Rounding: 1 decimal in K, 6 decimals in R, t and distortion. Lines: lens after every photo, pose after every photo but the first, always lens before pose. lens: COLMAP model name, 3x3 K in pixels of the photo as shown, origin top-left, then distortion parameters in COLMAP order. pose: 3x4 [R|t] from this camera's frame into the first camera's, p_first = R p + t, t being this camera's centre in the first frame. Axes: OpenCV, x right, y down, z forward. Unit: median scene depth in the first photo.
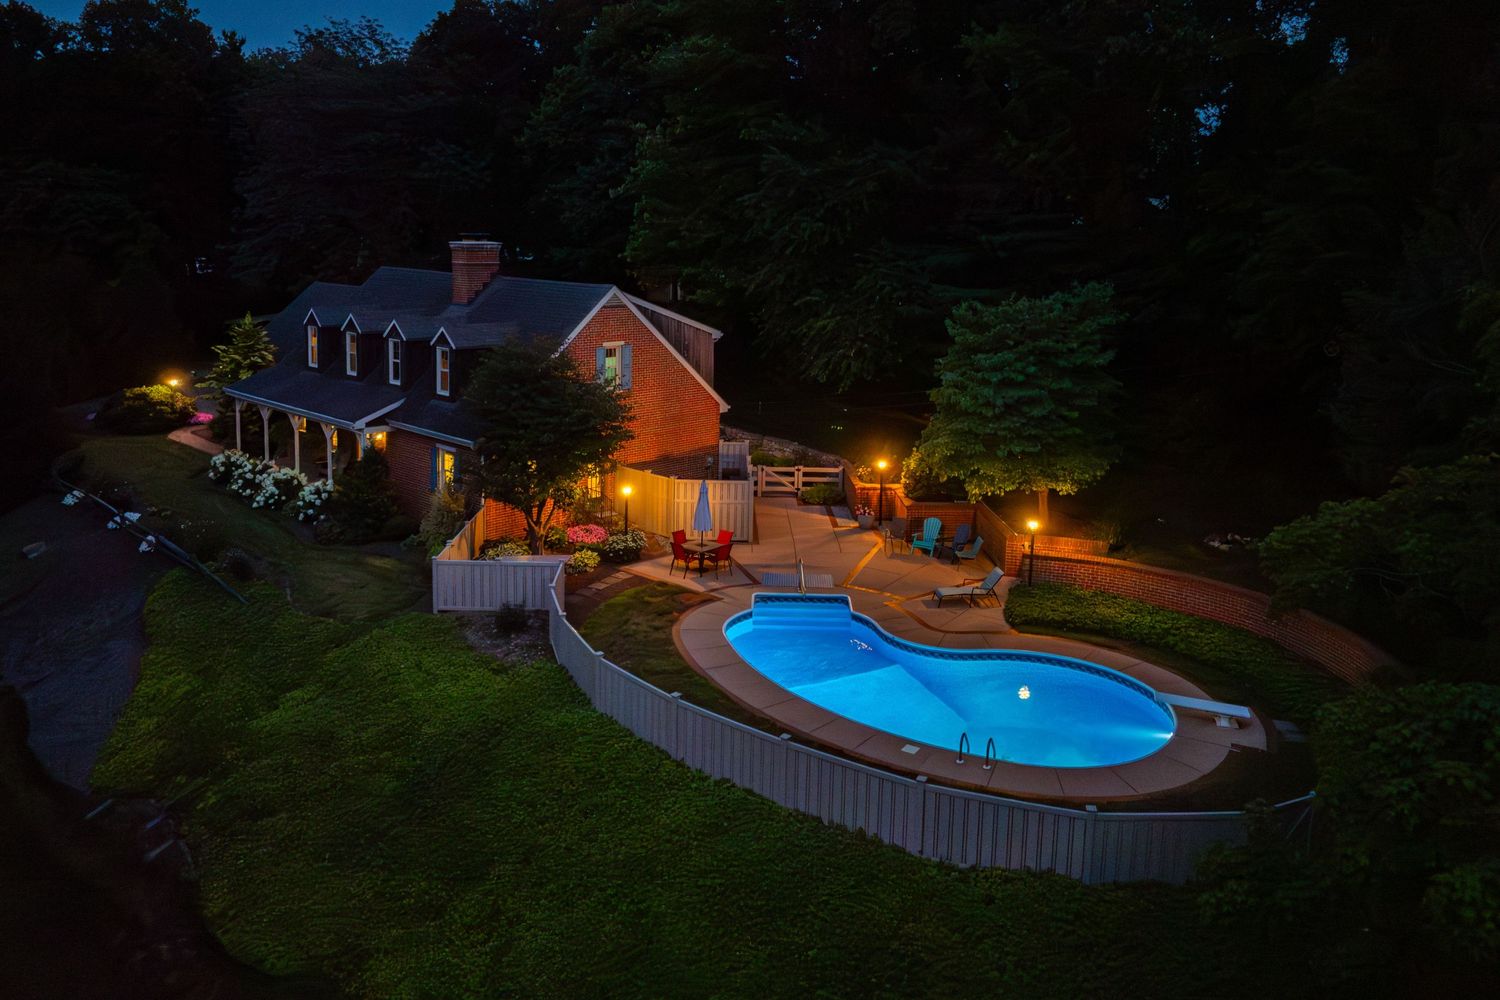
lens RADIAL K [[1150.2, 0, 759.3], [0, 1150.2, 363.6], [0, 0, 1]] dist [-0.021958, 0.001863]
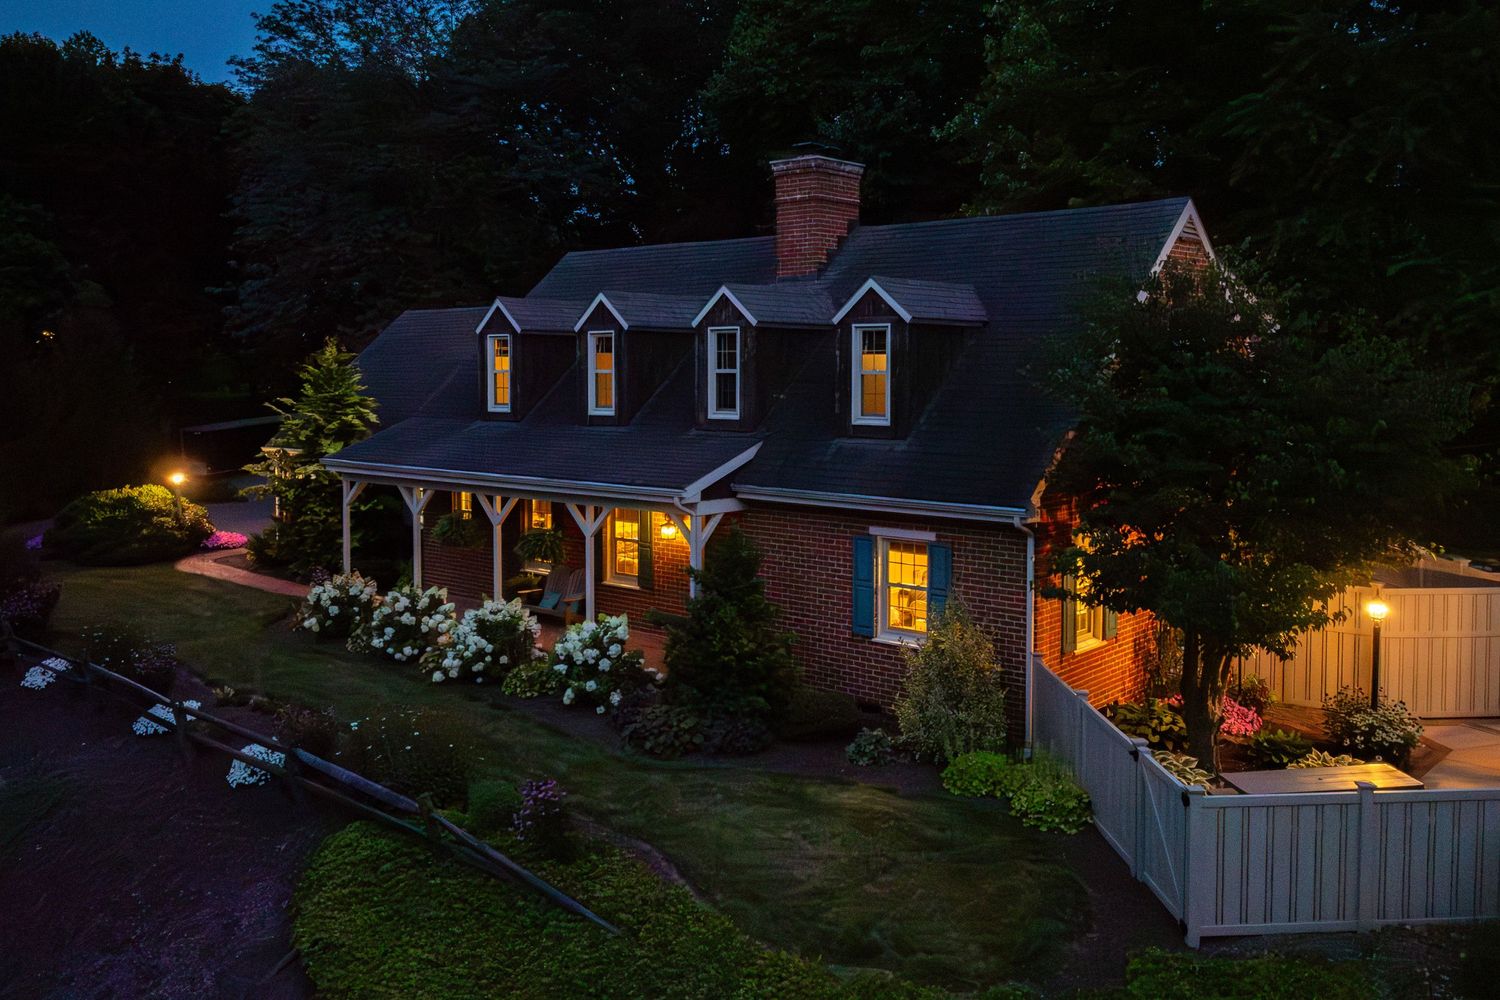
lens RADIAL K [[1302.7, 0, 713.1], [0, 1302.7, 408.2], [0, 0, 1]] dist [-0.018778, -0.002698]
pose [[0.999543, -0.027719, 0.012024, -0.344380], [0.028641, 0.995981, -0.084859, 0.063516], [-0.009624, 0.085165, 0.996320, 0.464341]]
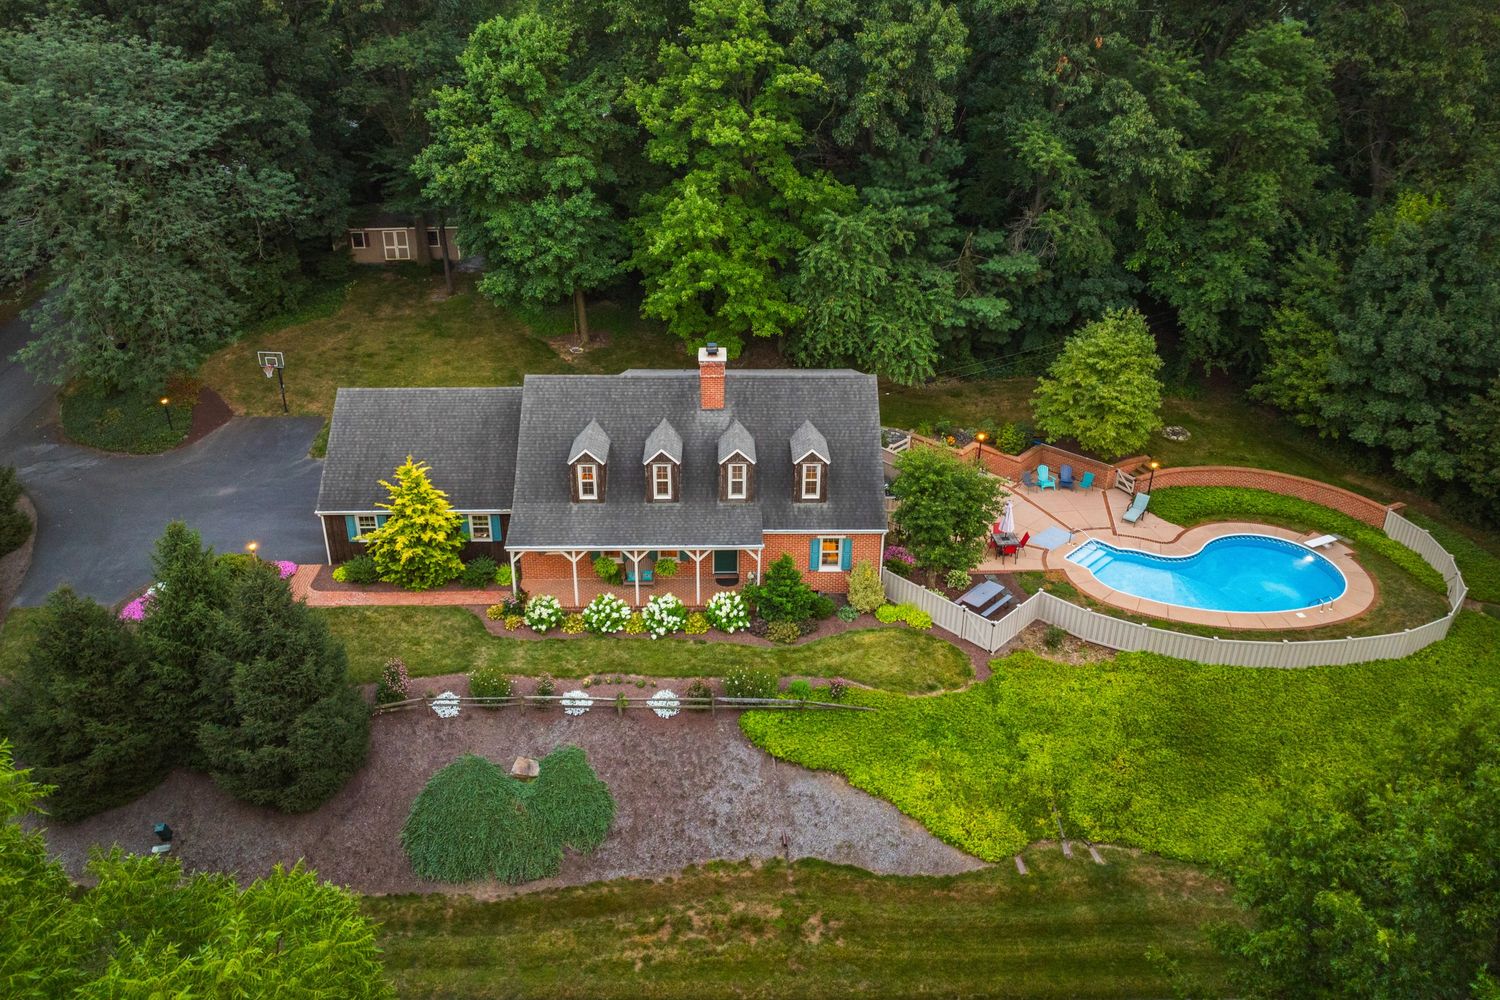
lens RADIAL K [[1082.0, 0, 749.8], [0, 1082.0, 413.7], [0, 0, 1]] dist [-0.029758, -0.003732]
pose [[0.712218, -0.292502, 0.638113, -1.044711], [0.090221, 0.939651, 0.330025, -0.453192], [-0.696136, -0.177478, 0.695626, 0.237766]]
